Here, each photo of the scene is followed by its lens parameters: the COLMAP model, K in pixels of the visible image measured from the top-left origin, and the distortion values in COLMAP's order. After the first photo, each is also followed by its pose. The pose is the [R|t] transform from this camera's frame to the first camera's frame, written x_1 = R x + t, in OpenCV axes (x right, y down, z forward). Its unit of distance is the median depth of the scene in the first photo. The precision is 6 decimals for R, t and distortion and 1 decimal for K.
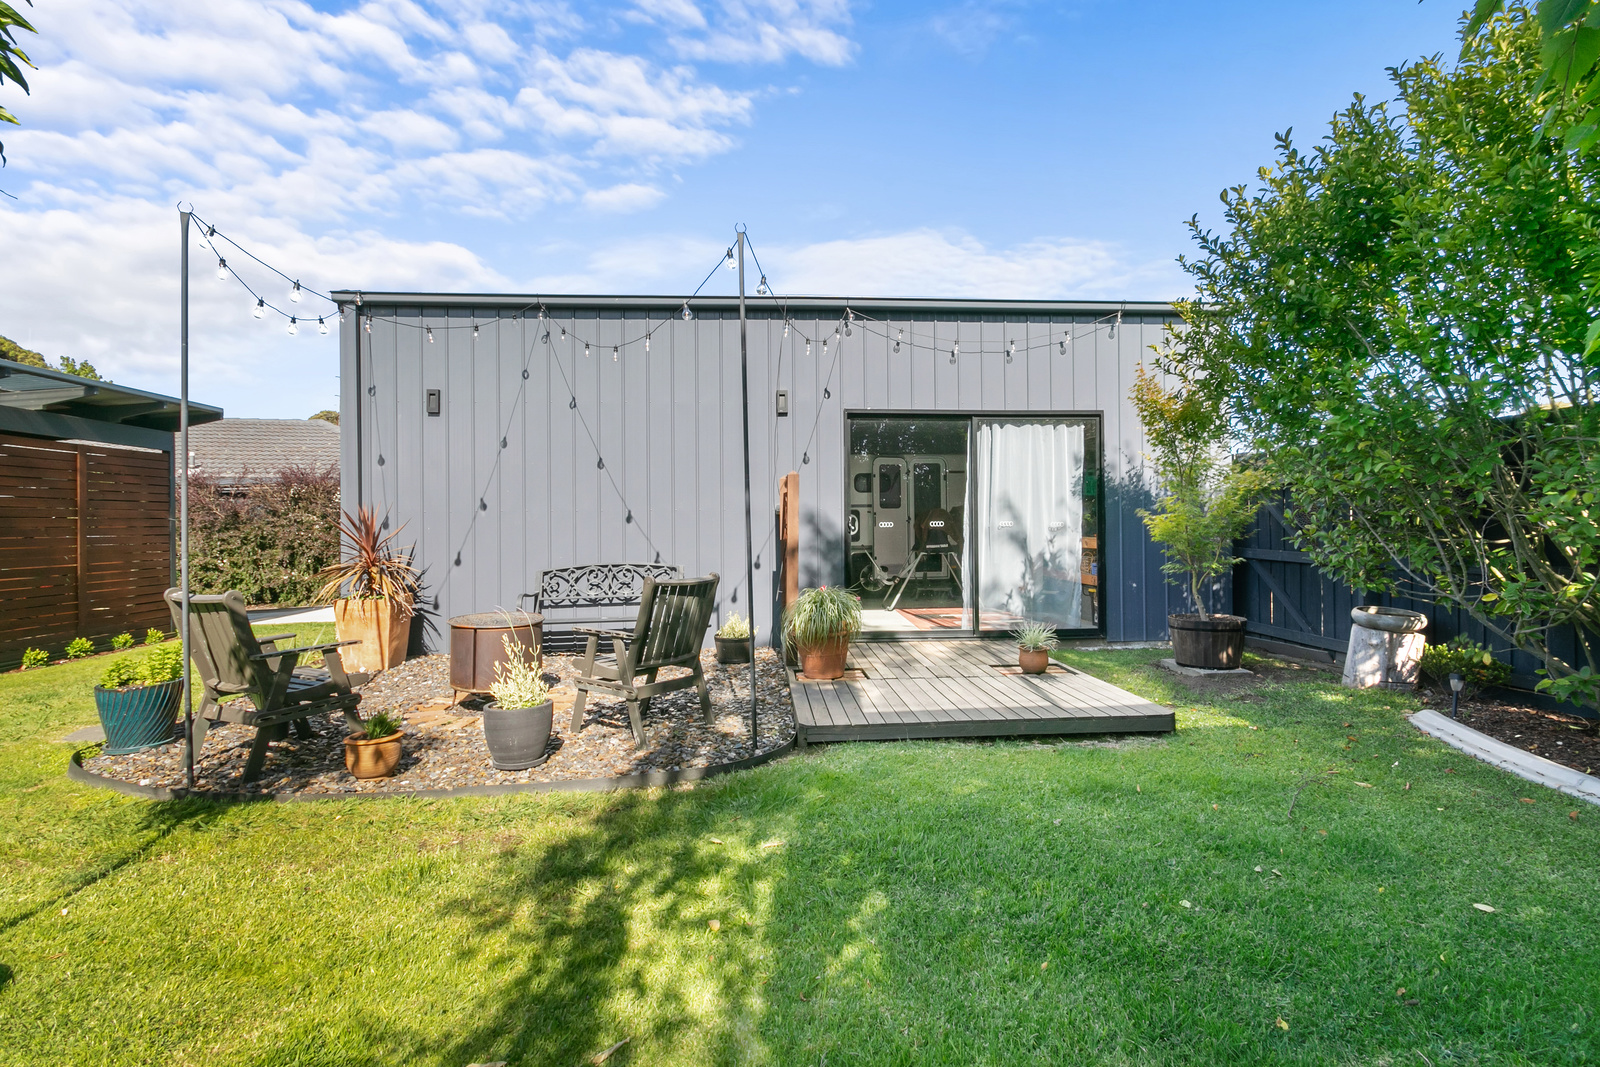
lens RADIAL K [[744.7, 0, 804.2], [0, 744.7, 532.8], [0, 0, 1]] dist [-0.002988, 0.000649]
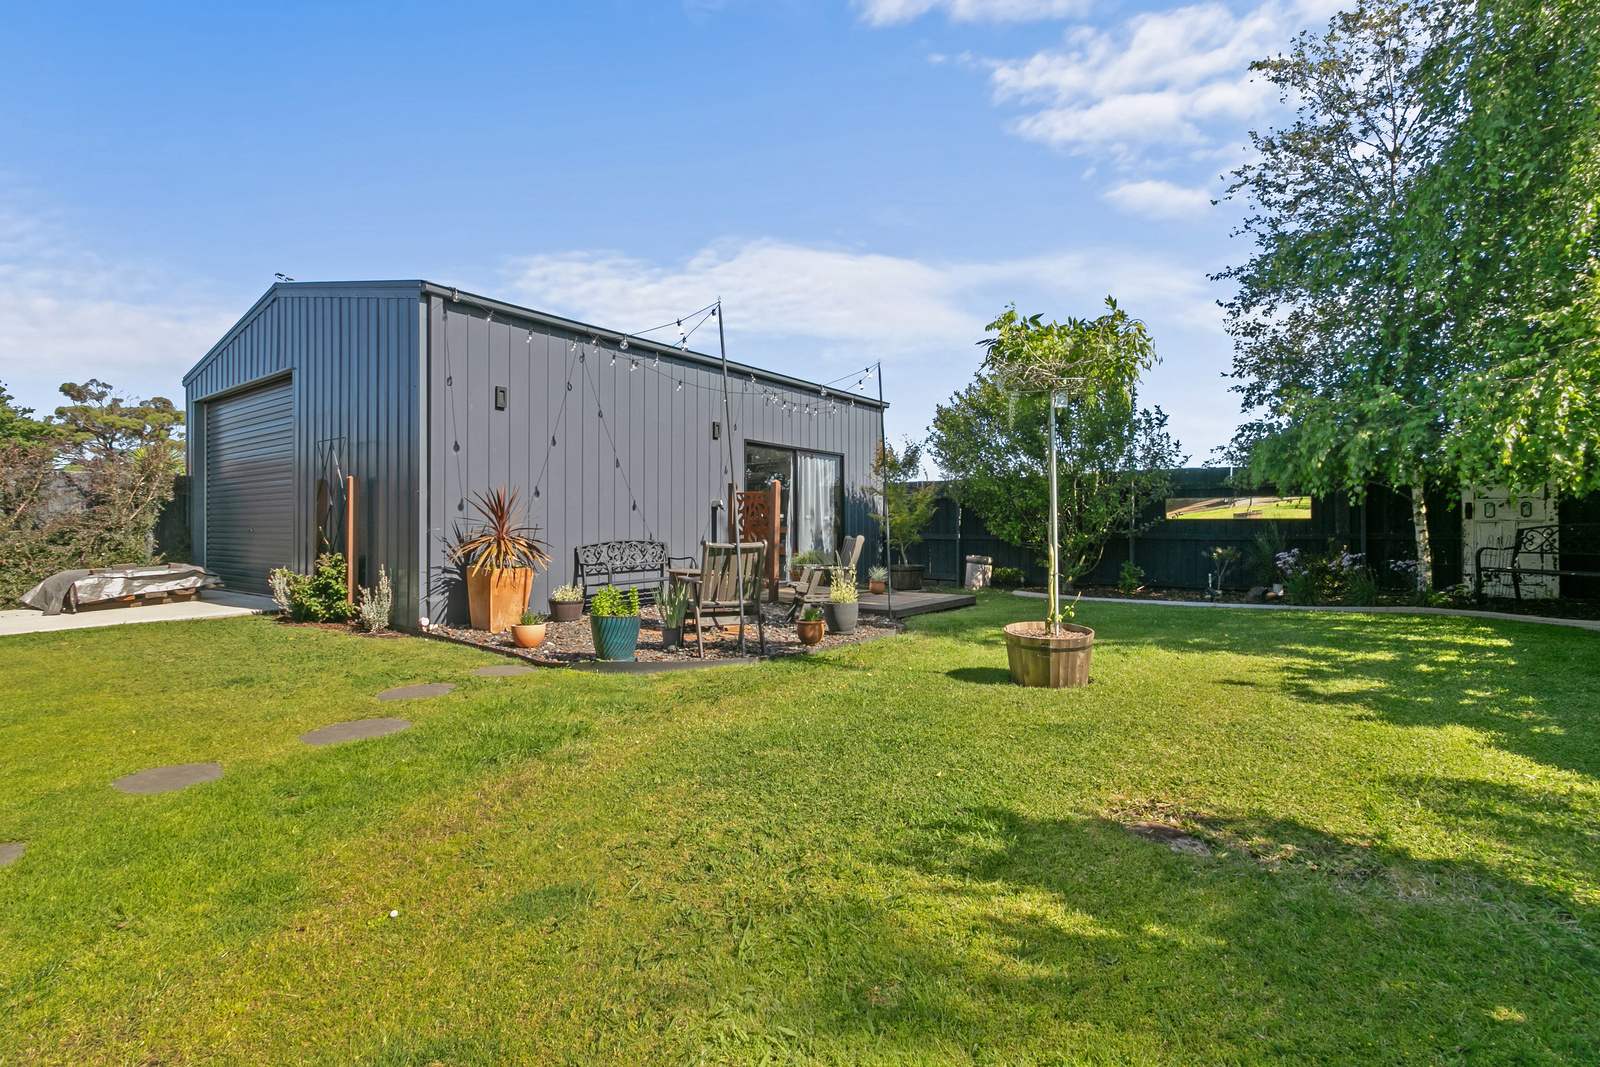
lens RADIAL K [[744.7, 0, 807.9], [0, 744.7, 528.5], [0, 0, 1]] dist [-0.002988, 0.000649]
pose [[0.645169, 0.005893, 0.764017, -1.055430], [-0.009990, 0.999950, 0.000723, 0.015815], [-0.763975, -0.008099, 0.645196, -0.086305]]
